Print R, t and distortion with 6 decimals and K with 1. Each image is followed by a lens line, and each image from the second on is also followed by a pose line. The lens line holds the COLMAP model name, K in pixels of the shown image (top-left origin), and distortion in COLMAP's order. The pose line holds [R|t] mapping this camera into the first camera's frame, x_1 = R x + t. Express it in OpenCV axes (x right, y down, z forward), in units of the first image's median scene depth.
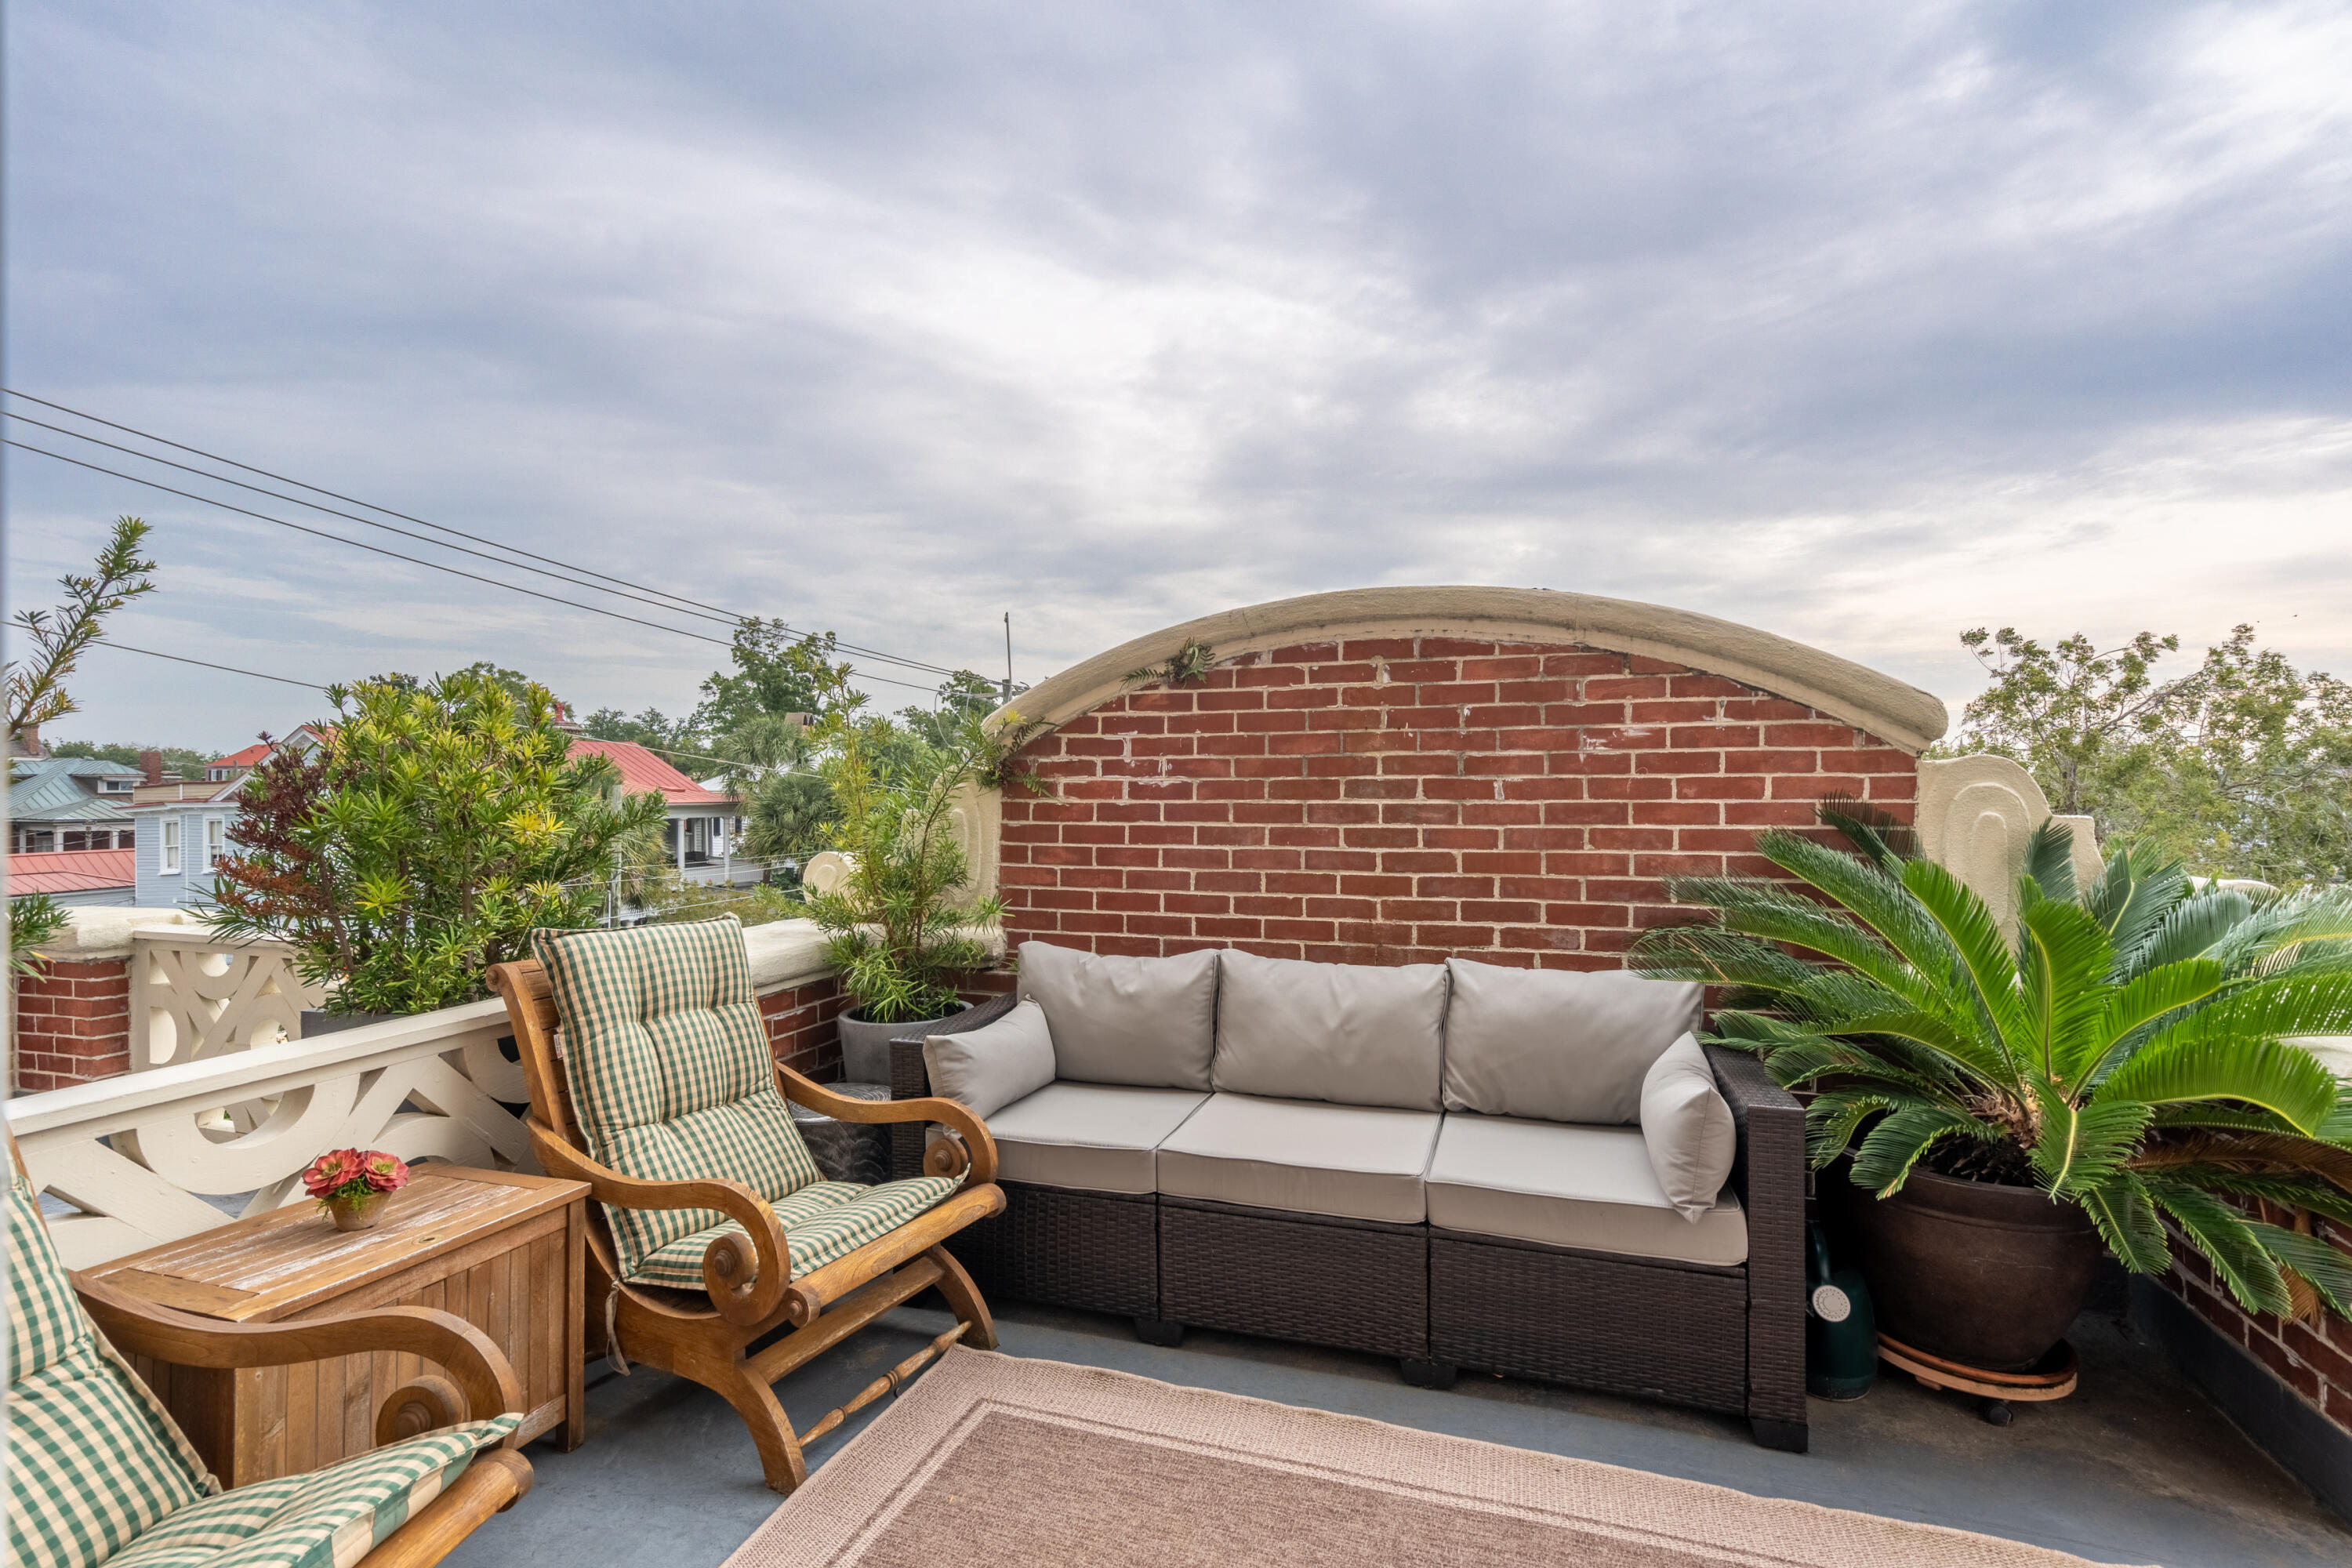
lens RADIAL K [[1083.4, 0, 1182.0], [0, 1083.4, 790.3], [0, 0, 1]] dist [-0.008886, 0.003746]
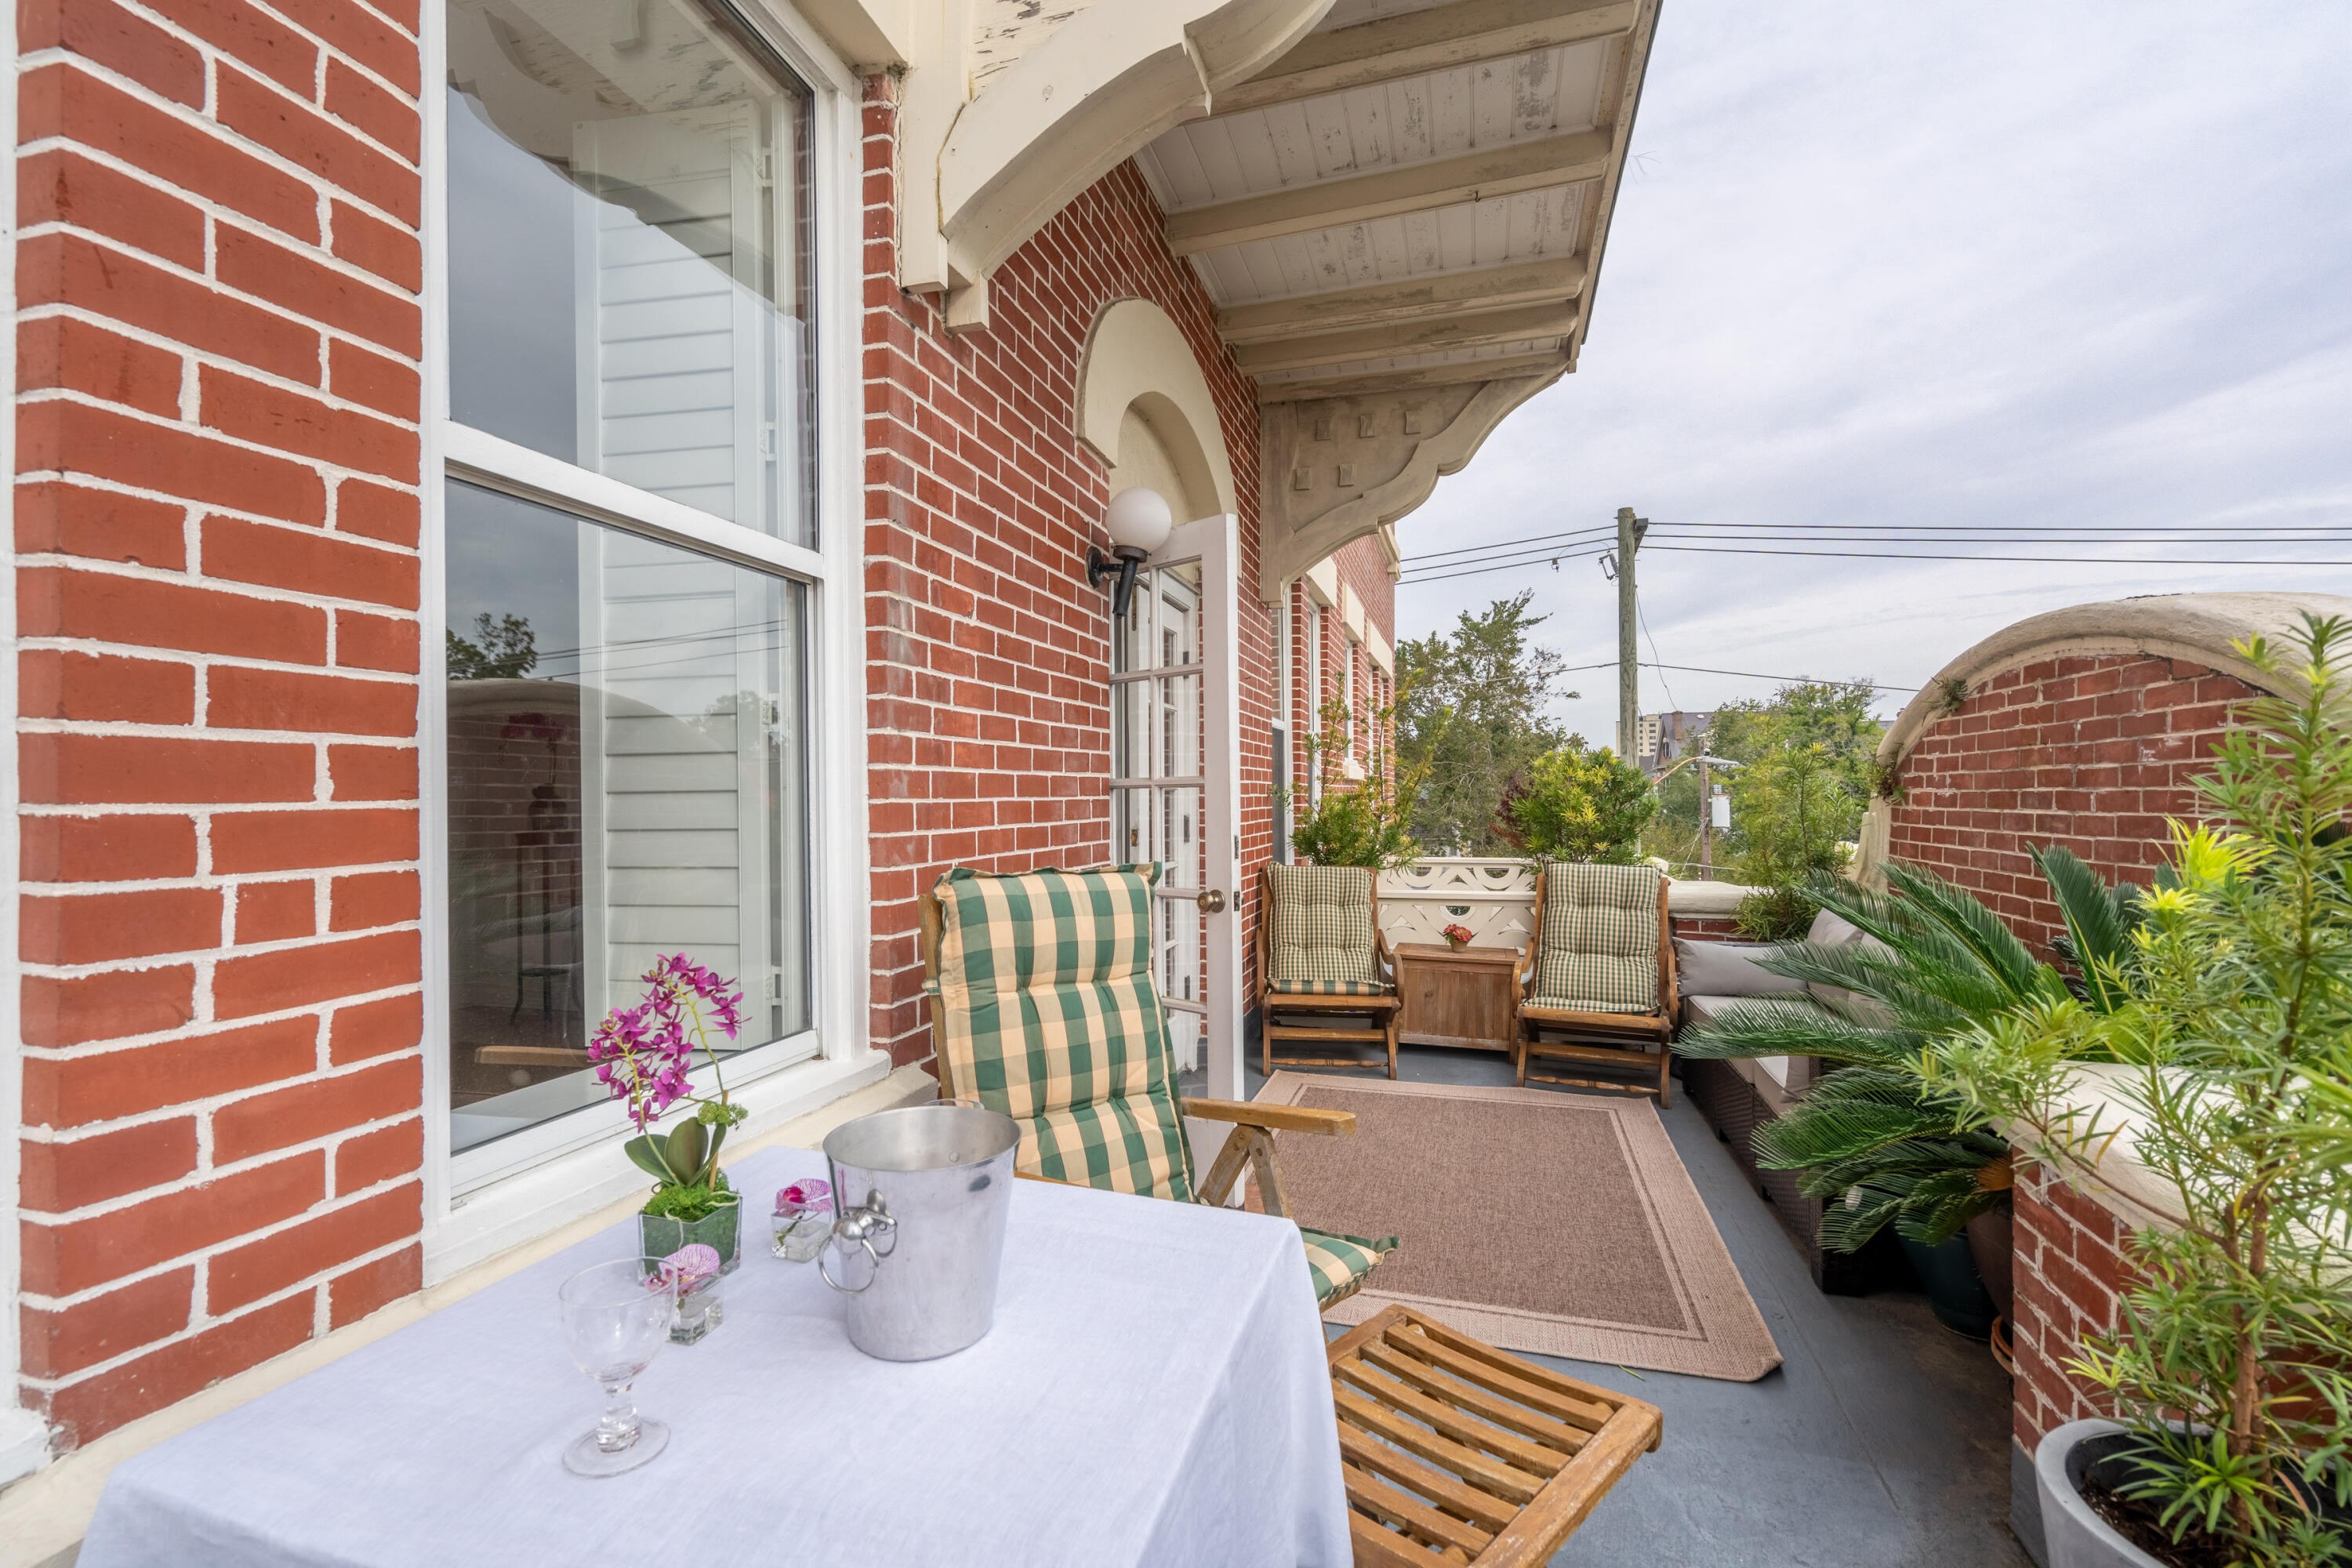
lens RADIAL K [[1083.4, 0, 1172.5], [0, 1083.4, 790.1], [0, 0, 1]] dist [-0.008886, 0.003746]
pose [[0.026198, -0.003028, -0.999652, 1.319535], [0.005201, 0.999982, -0.002893, -0.013526], [0.999643, -0.005123, 0.026213, 0.105778]]
